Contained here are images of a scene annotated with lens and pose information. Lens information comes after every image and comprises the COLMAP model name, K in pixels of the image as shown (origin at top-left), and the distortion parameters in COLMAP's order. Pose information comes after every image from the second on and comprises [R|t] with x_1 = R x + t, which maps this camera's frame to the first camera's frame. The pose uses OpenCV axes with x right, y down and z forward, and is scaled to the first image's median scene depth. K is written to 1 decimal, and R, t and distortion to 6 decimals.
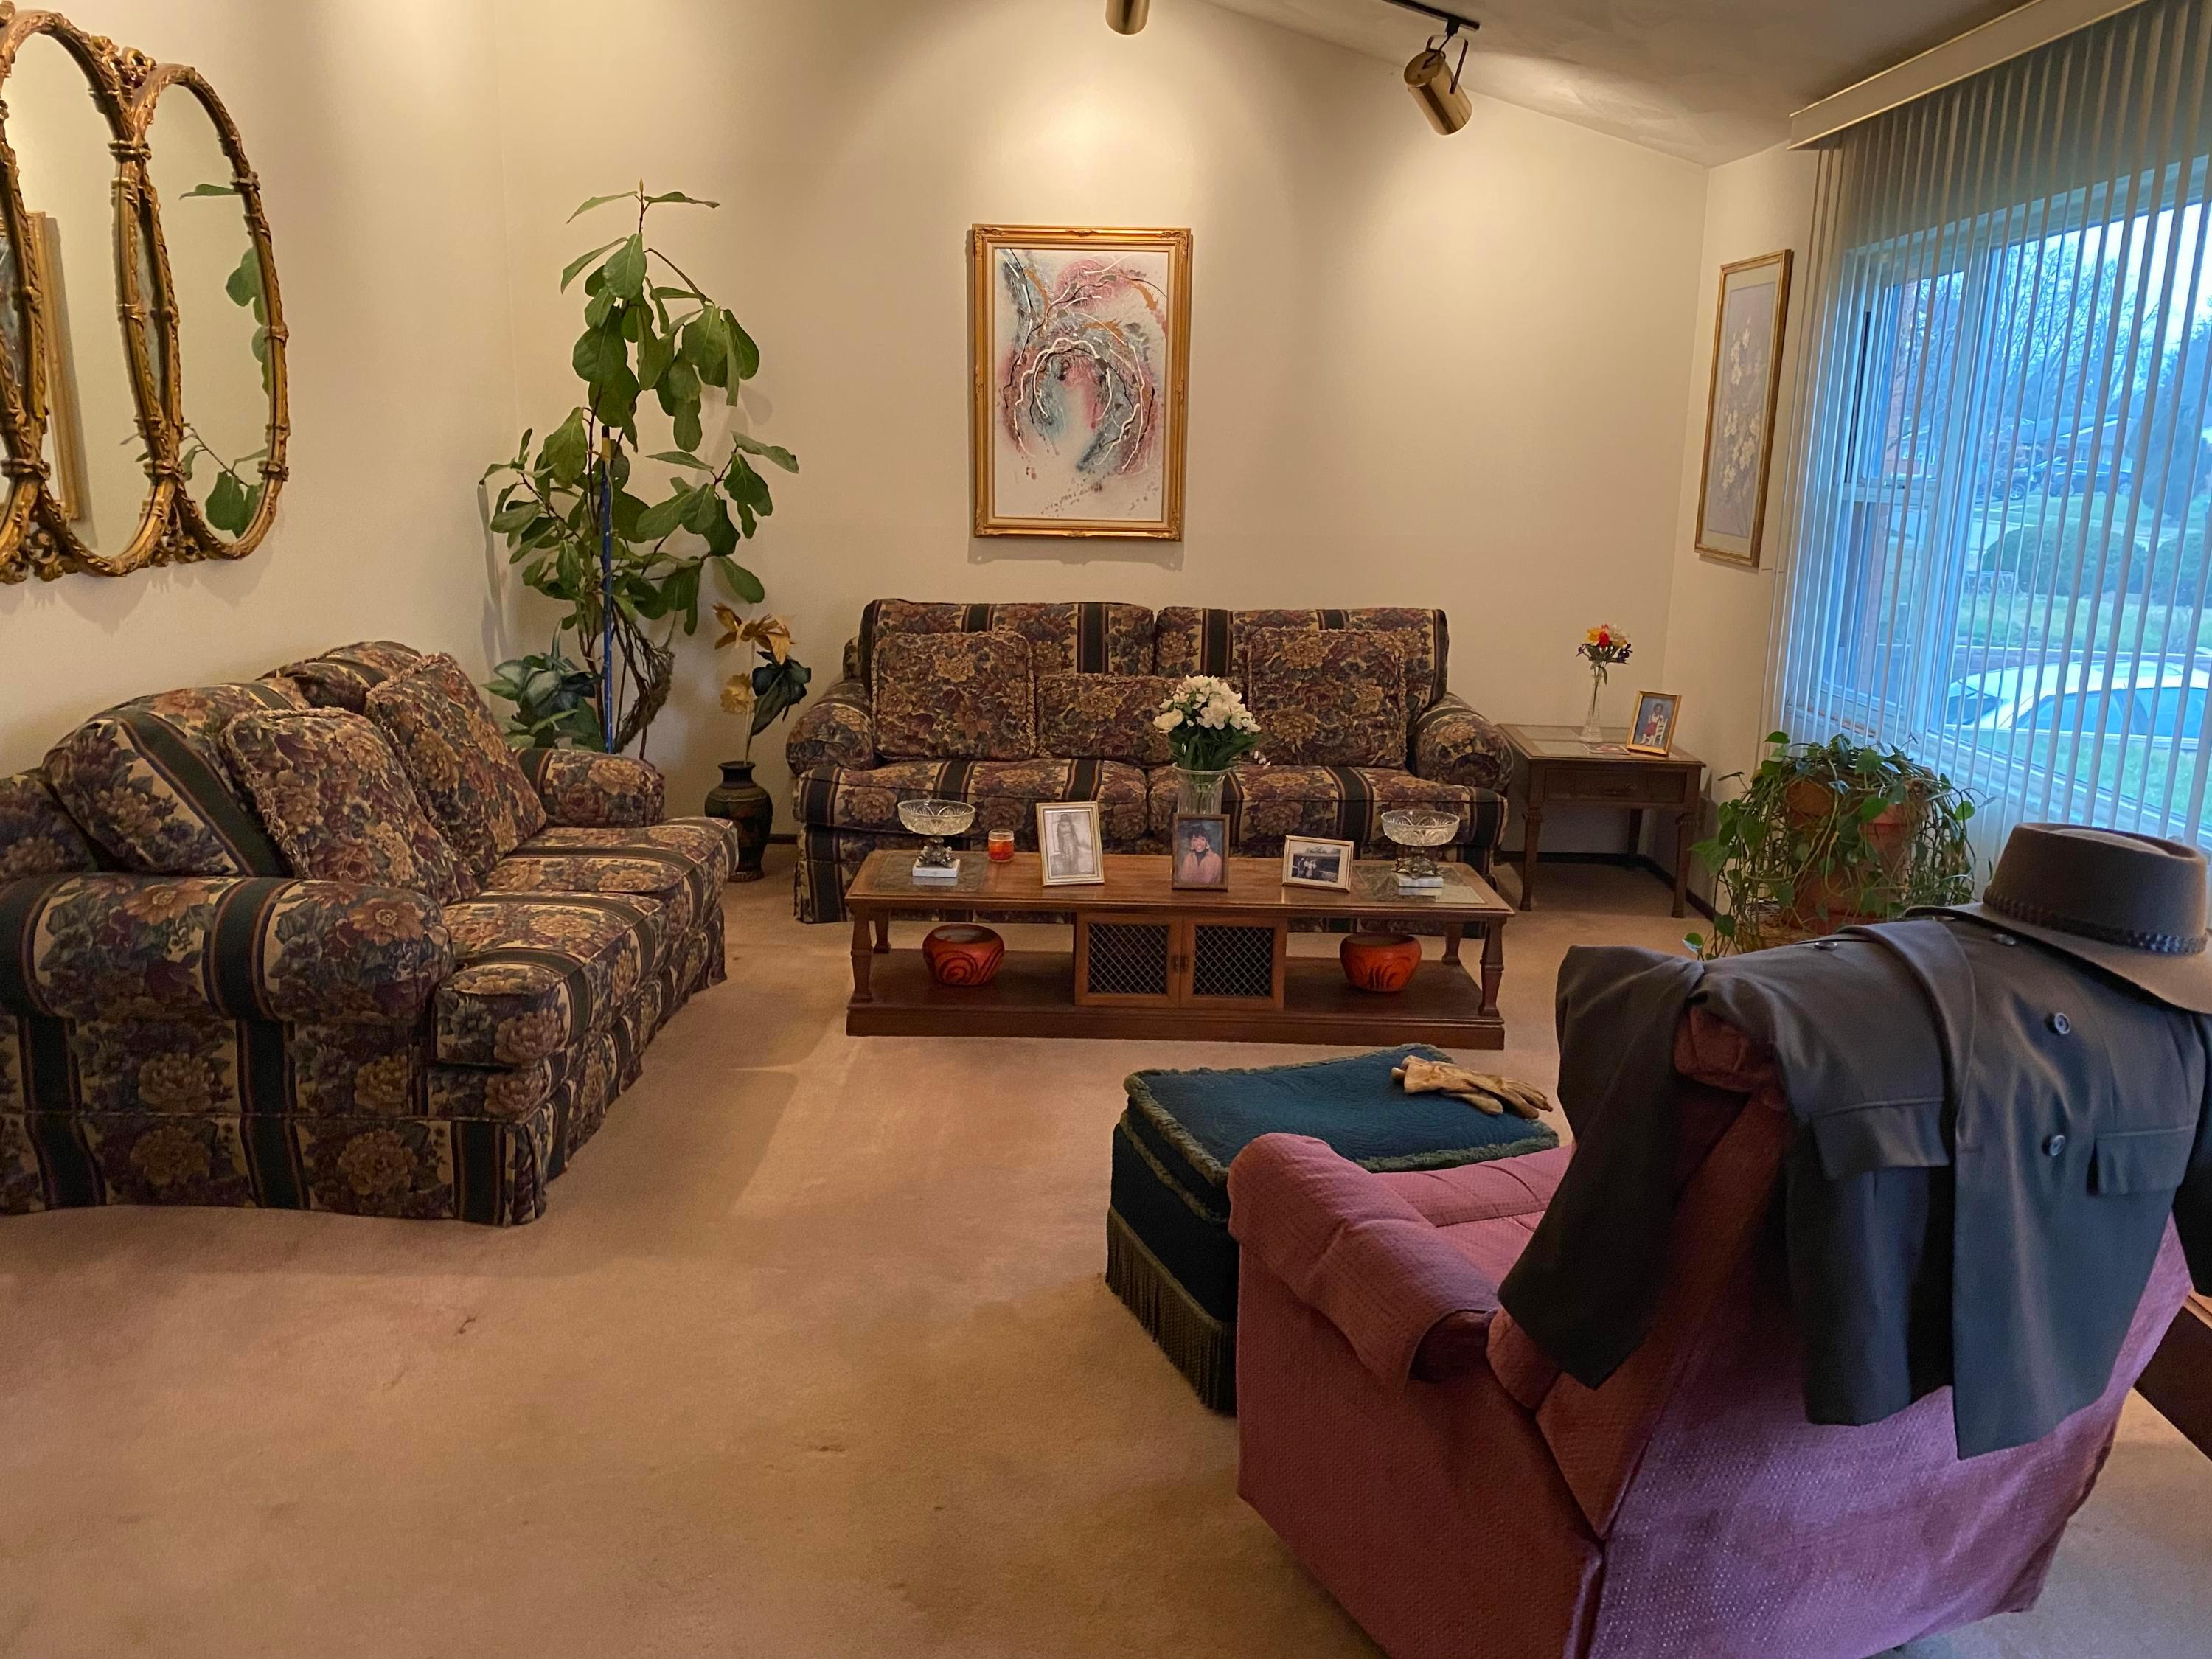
lens RADIAL K [[1616.8, 0, 1108.8], [0, 1616.8, 818.7], [0, 0, 1]] dist [-0.011340, -0.003999]
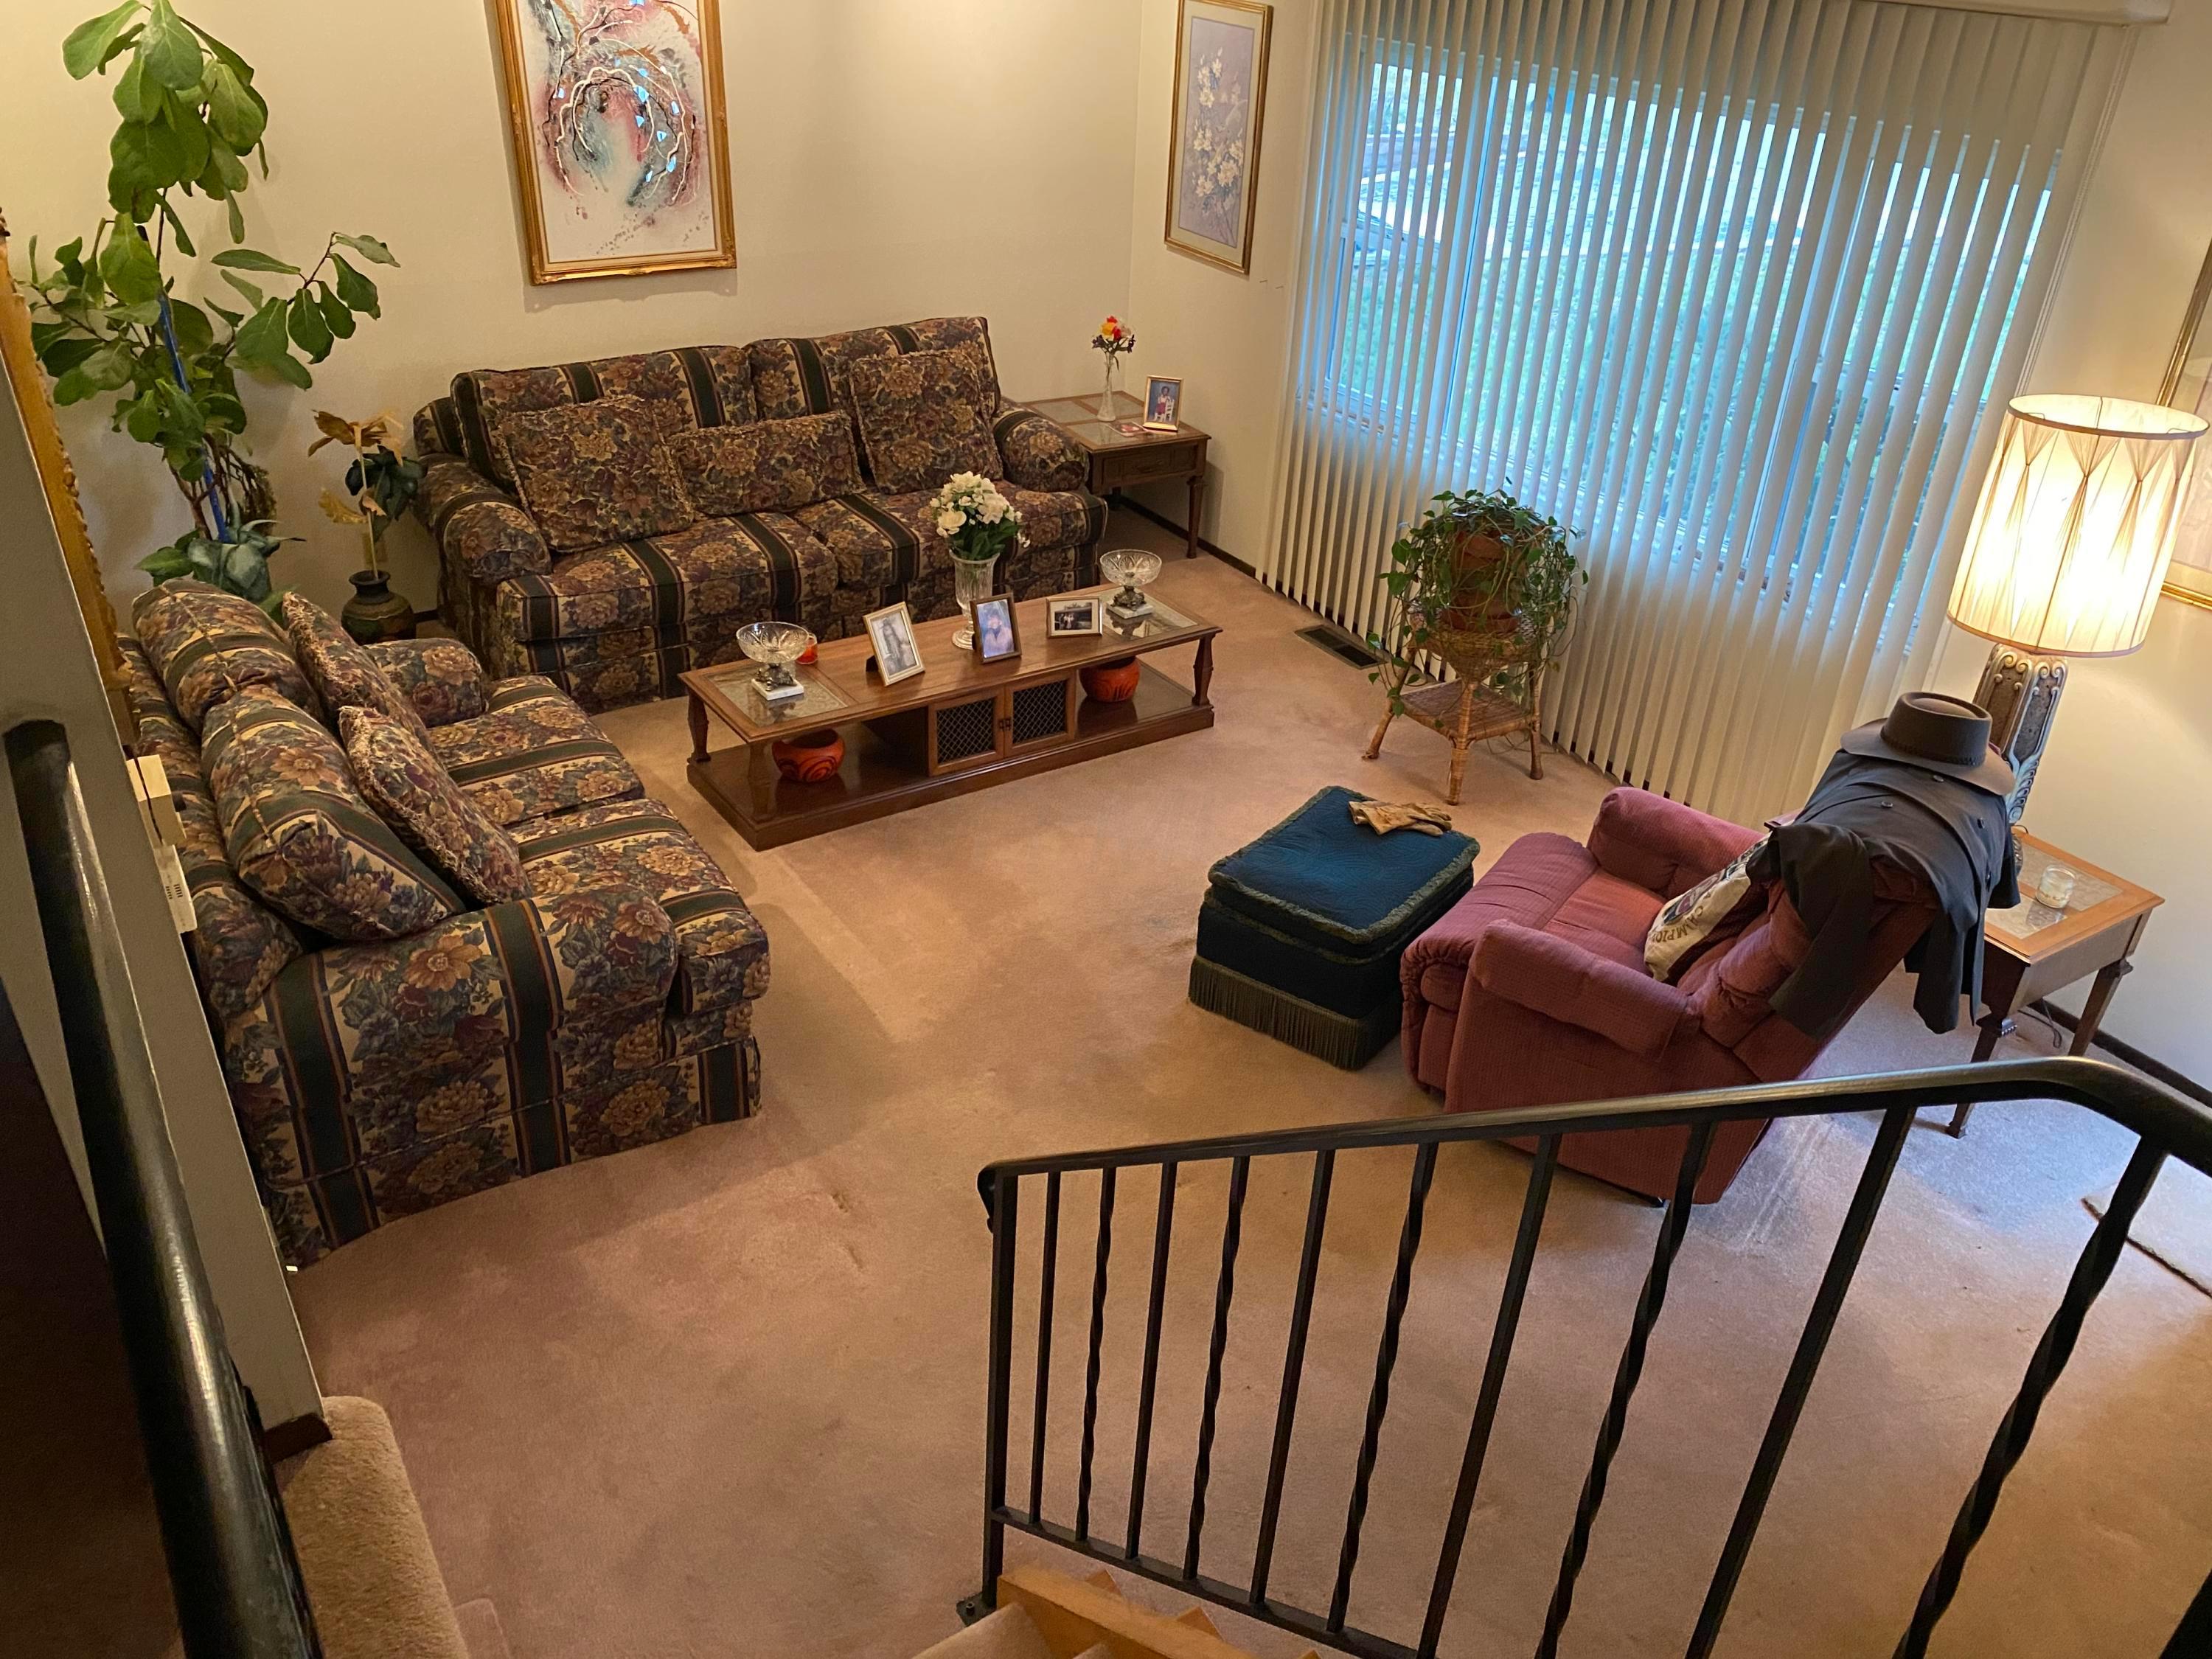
lens RADIAL K [[1668.5, 0, 1111.3], [0, 1668.5, 835.7], [0, 0, 1]] dist [0.001328, -0.210292]
pose [[0.823649, -0.269578, 0.498929, -0.417701], [0.085785, 0.928893, 0.360276, -0.215902], [-0.560574, -0.253940, 0.788207, -0.050778]]
